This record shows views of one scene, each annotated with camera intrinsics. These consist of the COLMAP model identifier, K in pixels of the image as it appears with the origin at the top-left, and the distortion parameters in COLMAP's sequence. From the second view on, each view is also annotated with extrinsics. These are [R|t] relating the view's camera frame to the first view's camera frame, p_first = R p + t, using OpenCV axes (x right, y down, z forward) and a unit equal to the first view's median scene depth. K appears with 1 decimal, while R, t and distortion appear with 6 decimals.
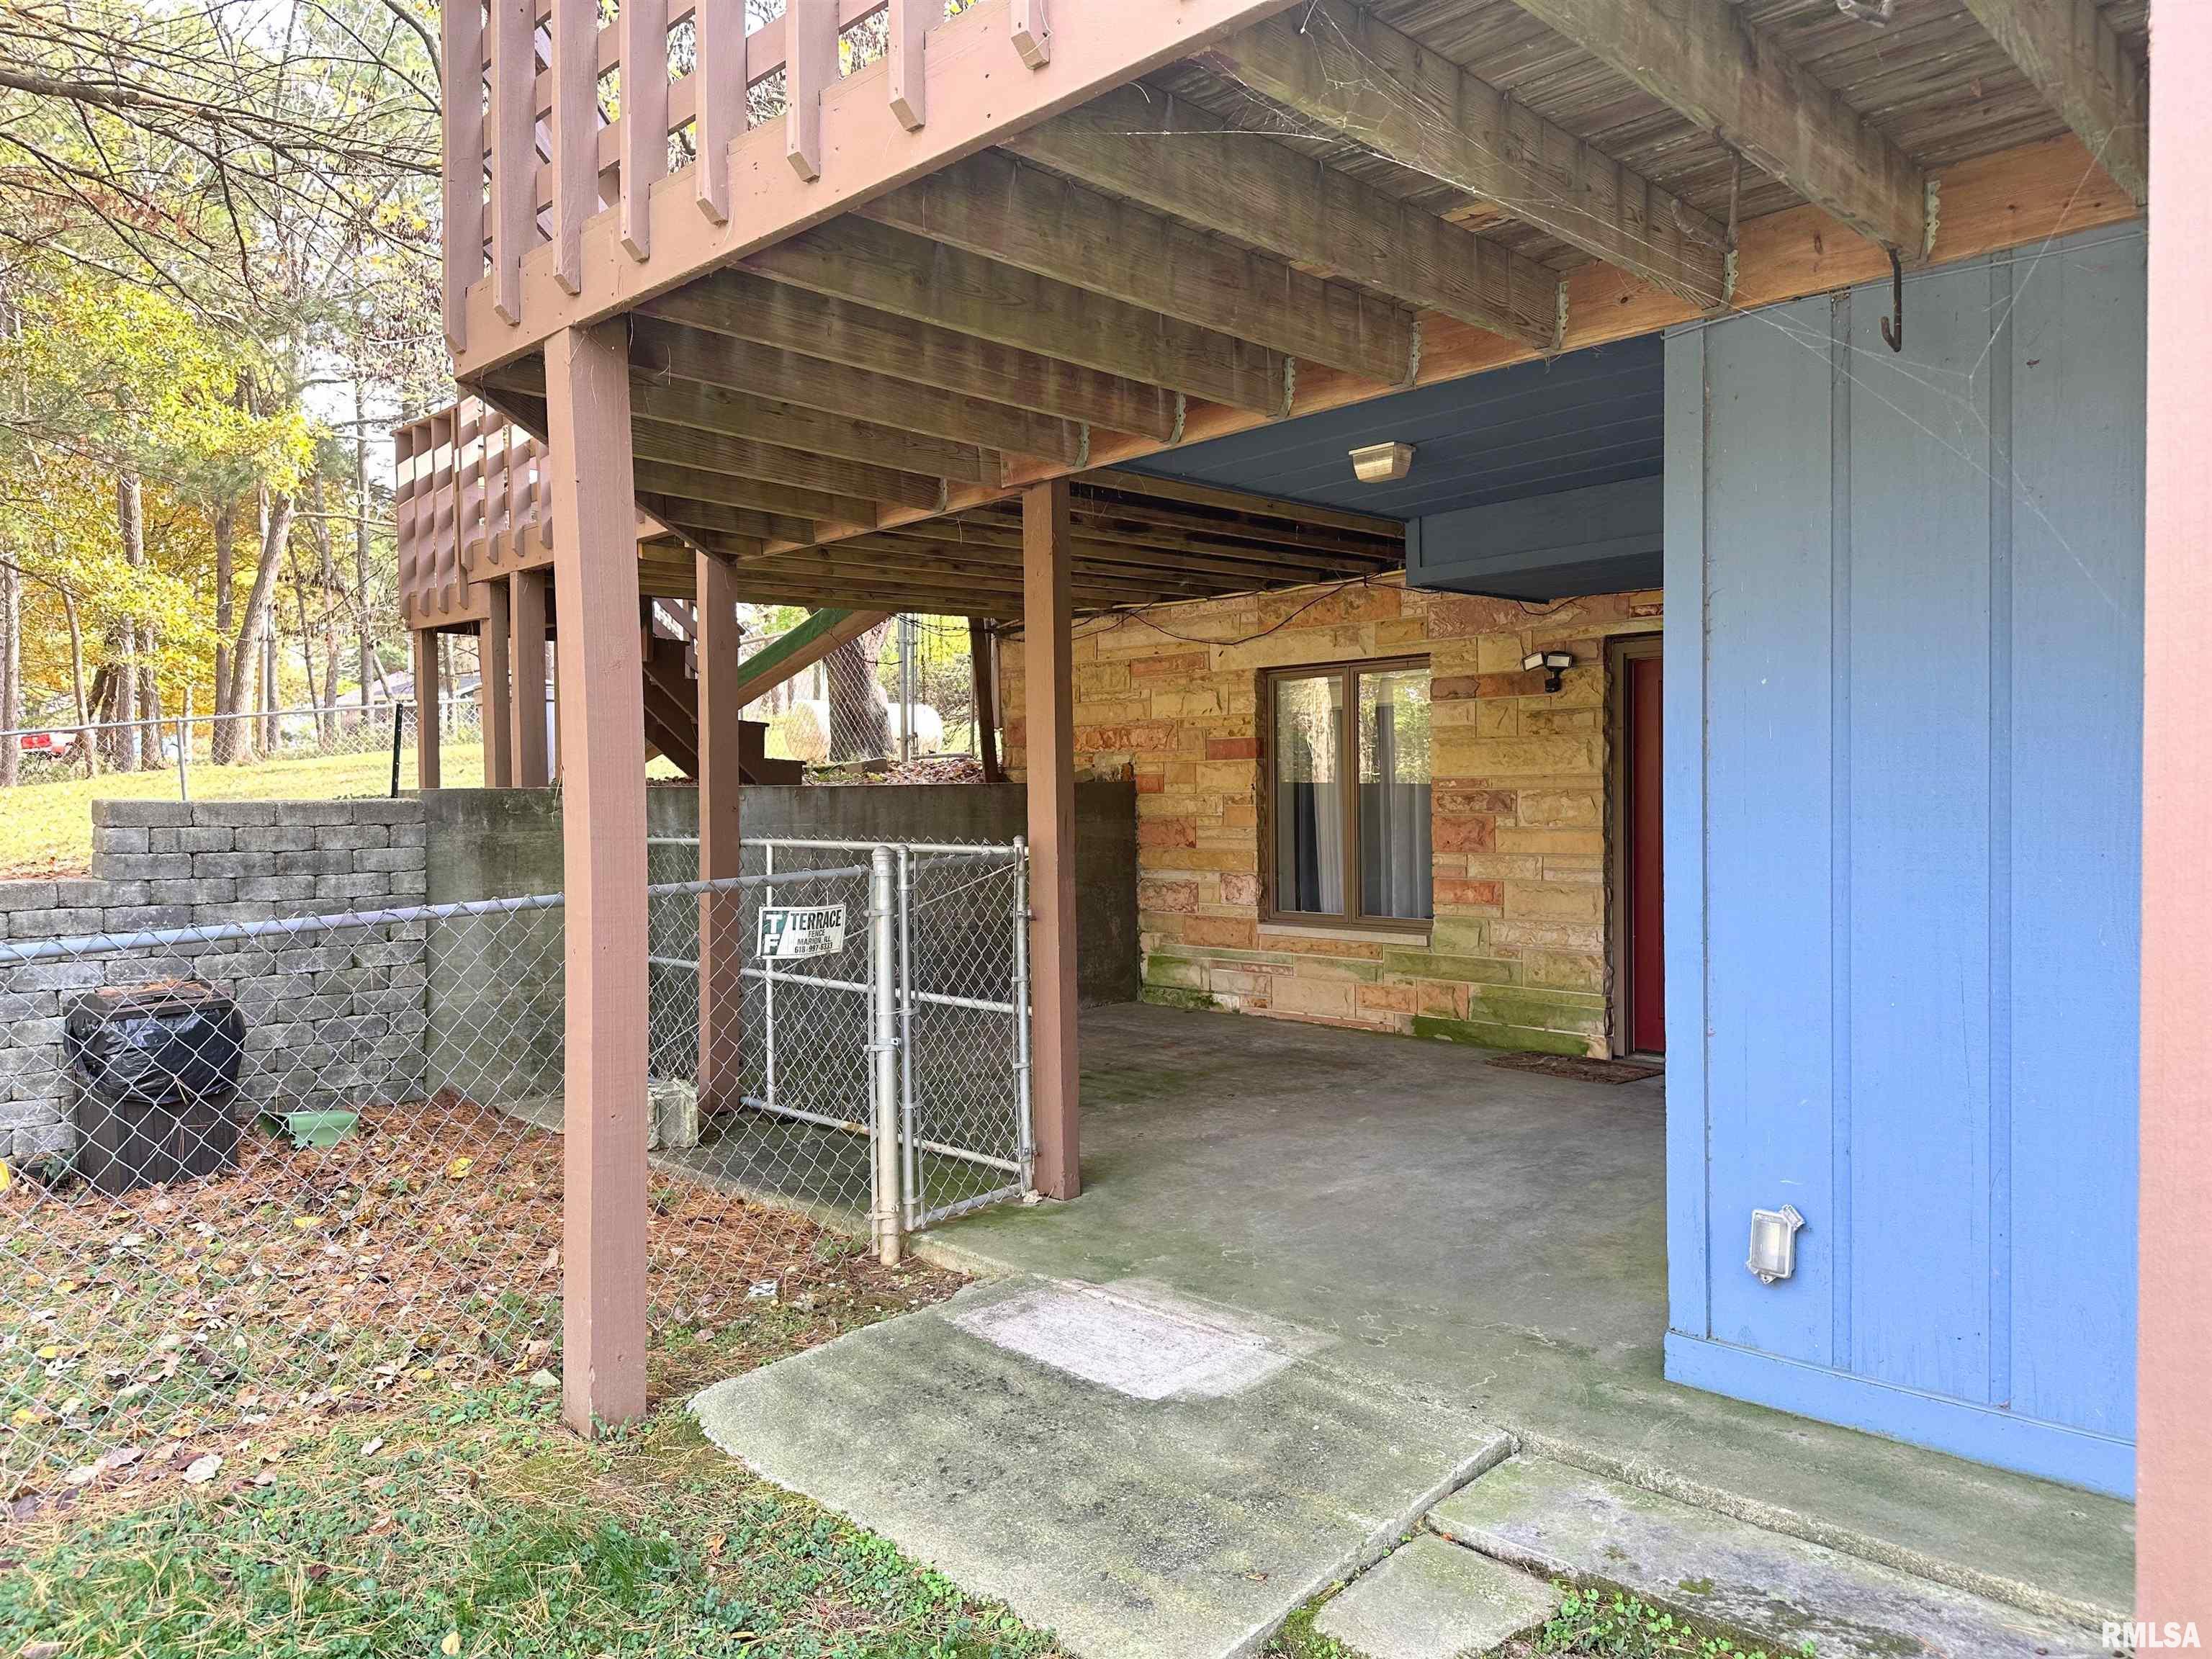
lens RADIAL K [[1568.5, 0, 1051.9], [0, 1568.5, 830.9], [0, 0, 1]] dist [0.039561, -0.030777]
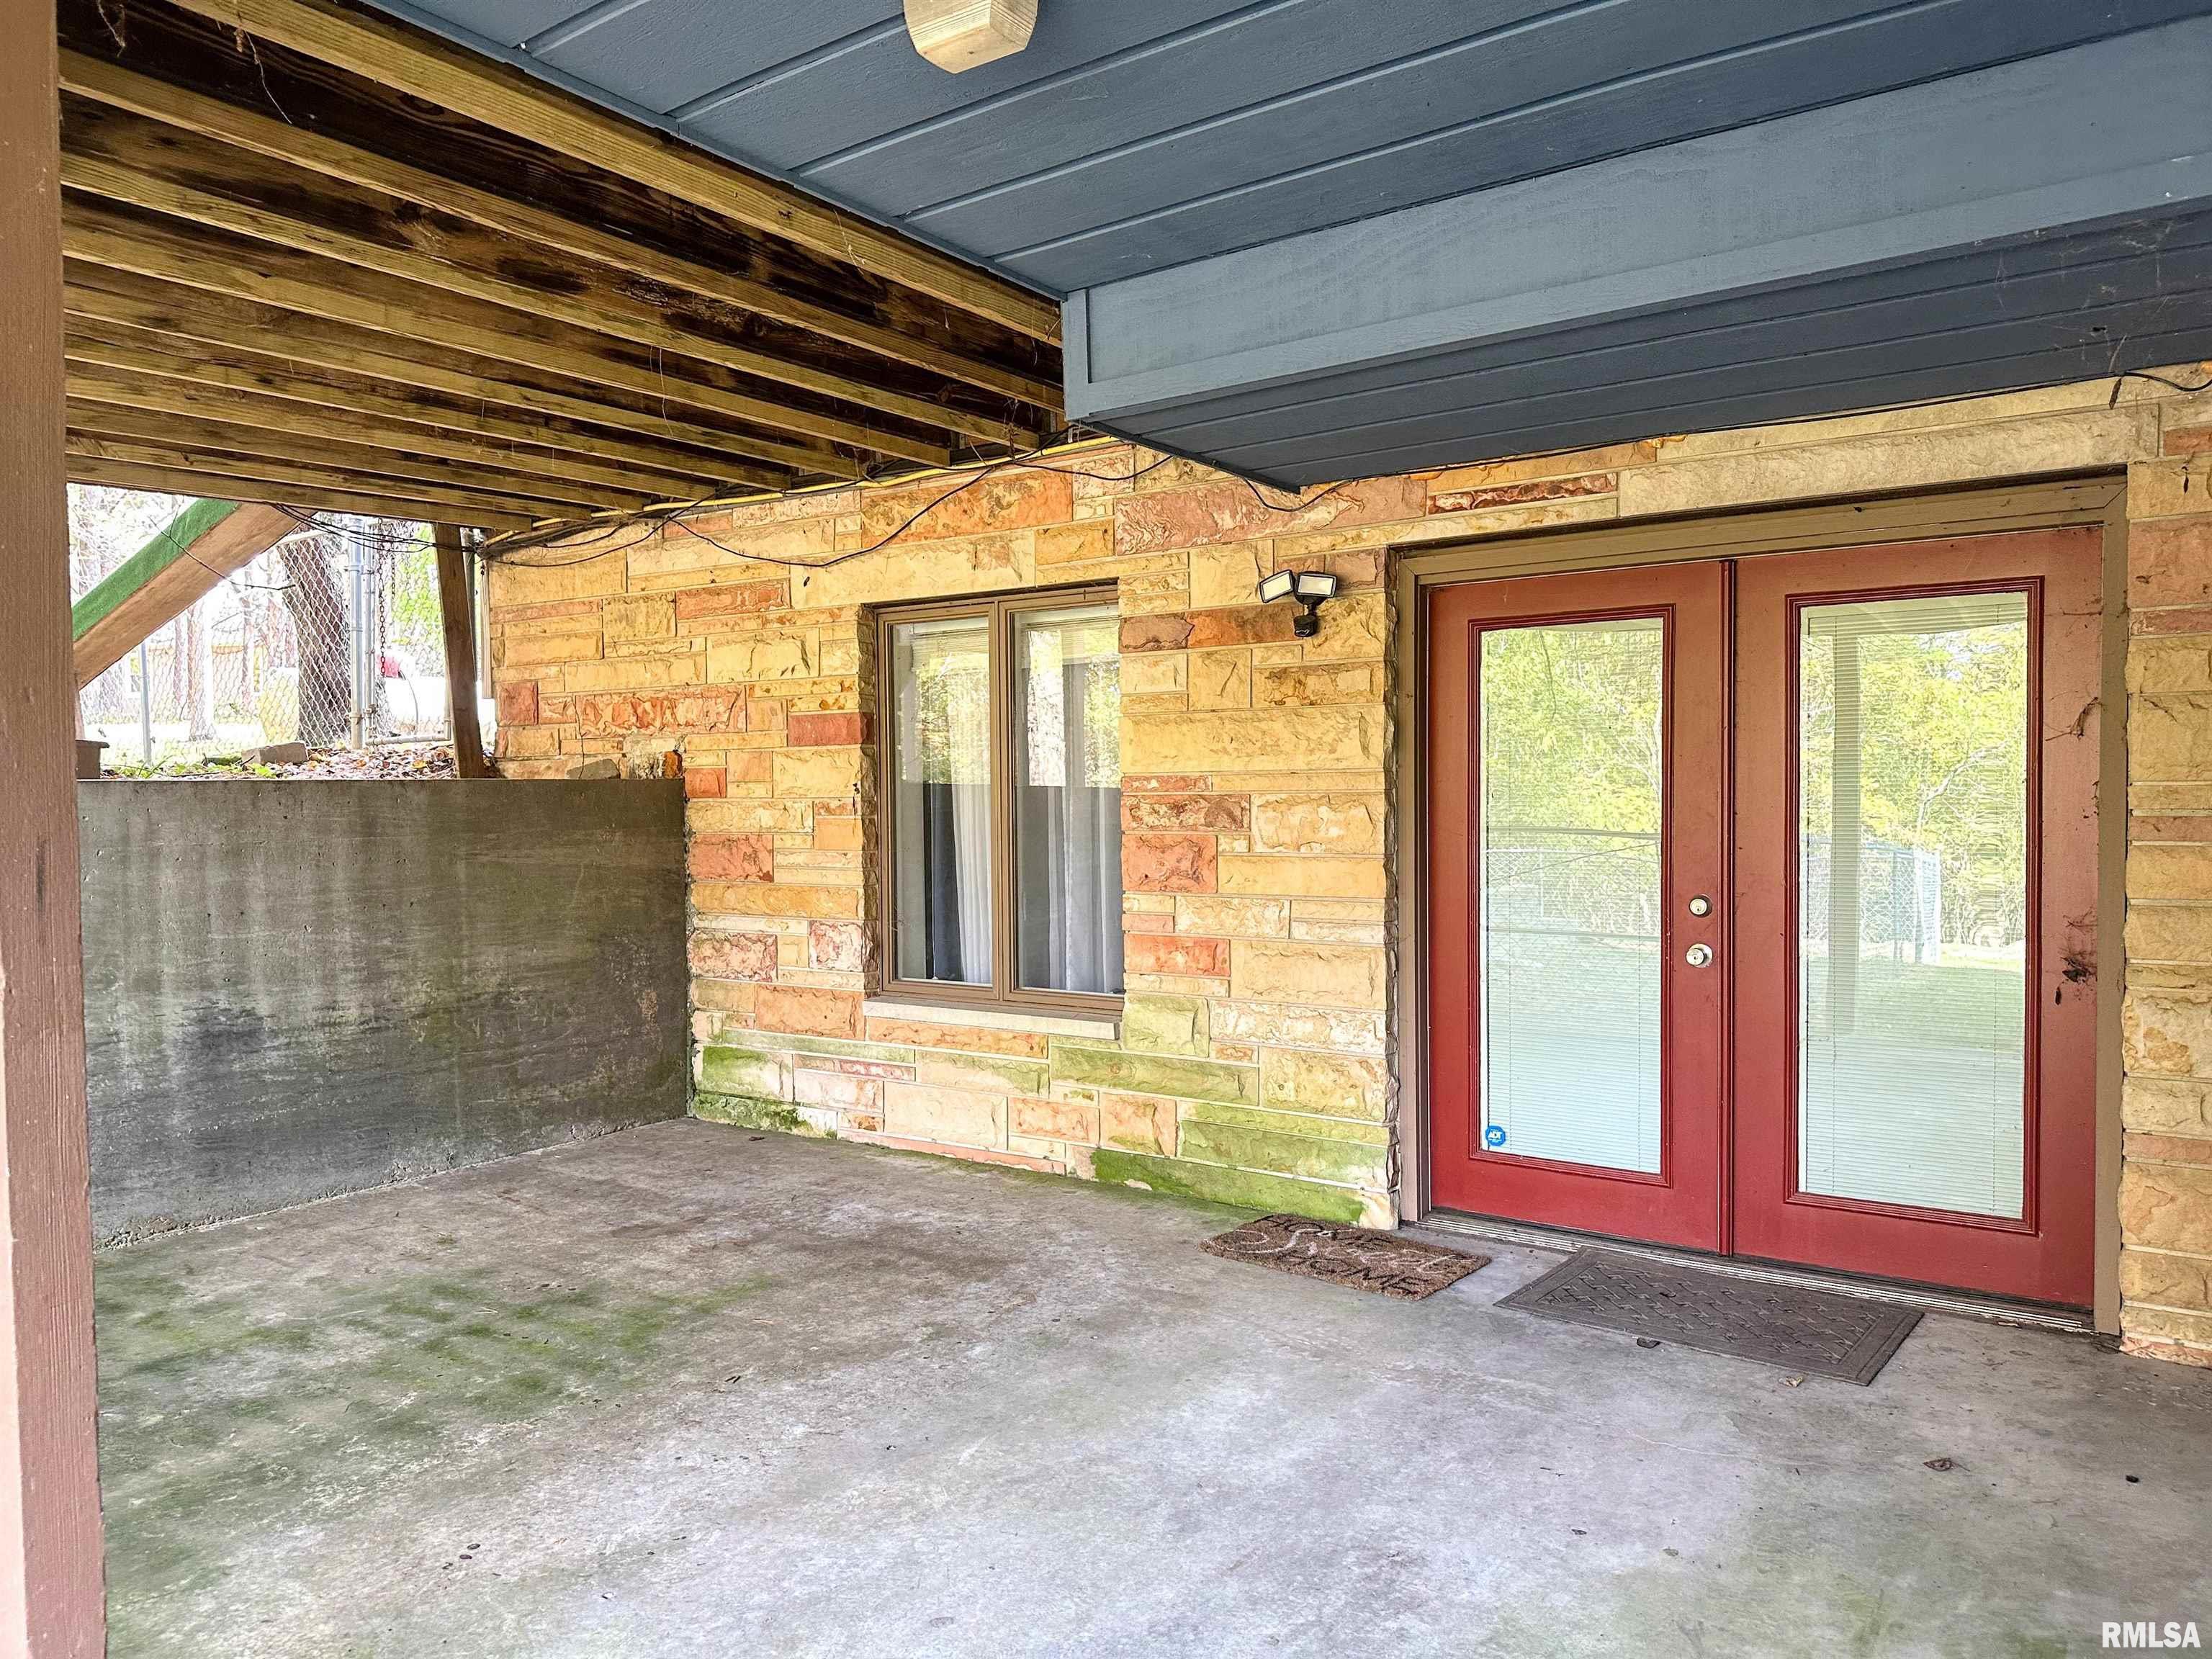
lens RADIAL K [[1568.5, 0, 1116.8], [0, 1568.5, 841.4], [0, 0, 1]] dist [0.039561, -0.030777]
pose [[0.976706, -0.003004, 0.214562, 0.103507], [0.002209, 0.999990, 0.003941, -0.009299], [-0.214572, -0.003375, 0.976702, 0.379736]]
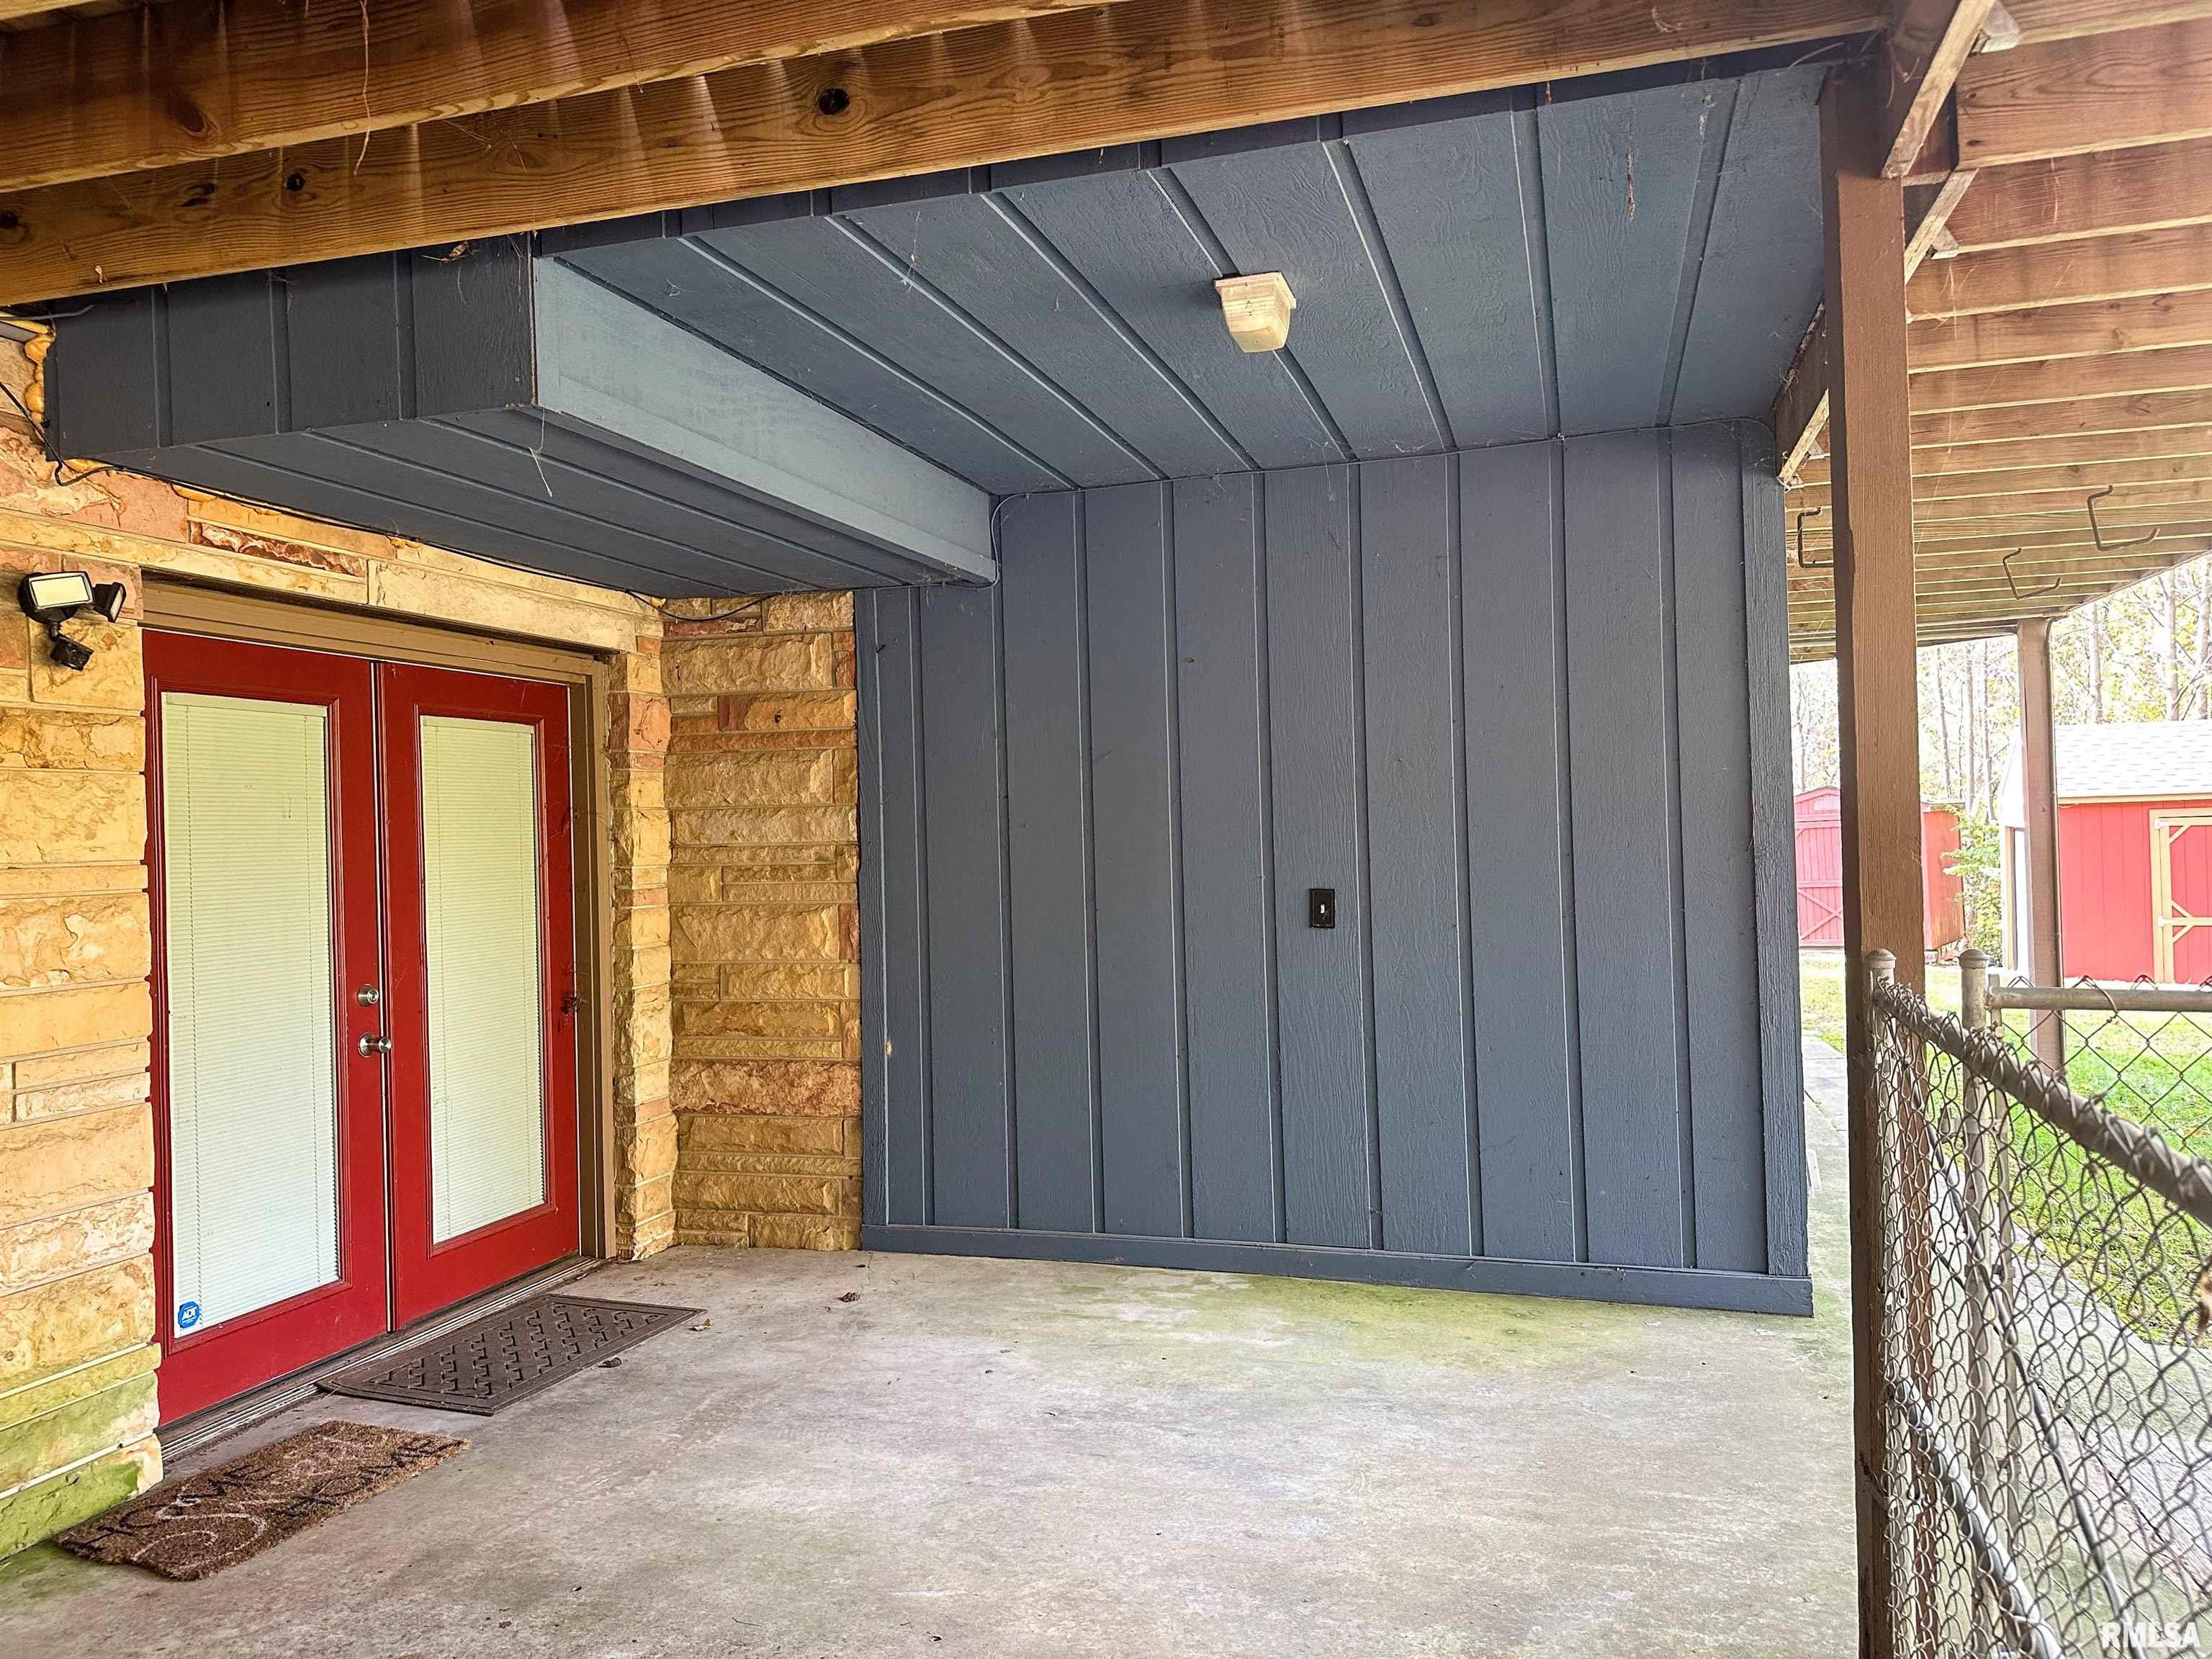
lens RADIAL K [[1568.5, 0, 1108.6], [0, 1568.5, 819.7], [0, 0, 1]] dist [0.039561, -0.030777]
pose [[-0.507449, 0.032738, 0.861060, -0.180019], [0.049570, 0.998732, -0.008760, -0.027429], [-0.860255, 0.038238, -0.508429, 0.901465]]
